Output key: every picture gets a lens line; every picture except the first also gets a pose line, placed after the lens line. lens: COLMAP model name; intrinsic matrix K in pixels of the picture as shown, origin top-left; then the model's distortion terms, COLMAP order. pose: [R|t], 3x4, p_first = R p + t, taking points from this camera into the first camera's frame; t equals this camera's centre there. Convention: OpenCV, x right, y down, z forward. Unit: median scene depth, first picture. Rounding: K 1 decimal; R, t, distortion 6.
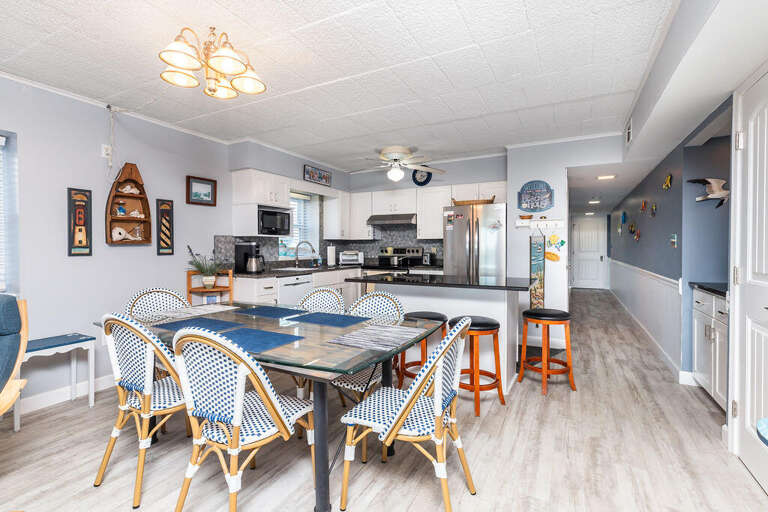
lens RADIAL K [[353.7, 0, 394.7], [0, 353.7, 254.1], [0, 0, 1]] dist [0.001722, 0.000335]
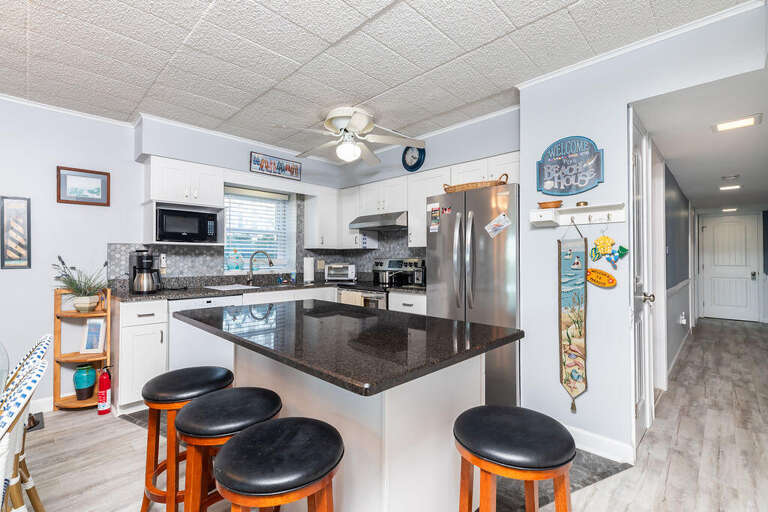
lens RADIAL K [[346.2, 0, 394.4], [0, 346.2, 256.9], [0, 0, 1]] dist [0.003279, 0.000183]
pose [[0.958255, 0.001743, -0.285908, 0.288707], [-0.008167, 0.999740, -0.021280, -0.010630], [0.285797, 0.022727, 0.958021, 0.410469]]
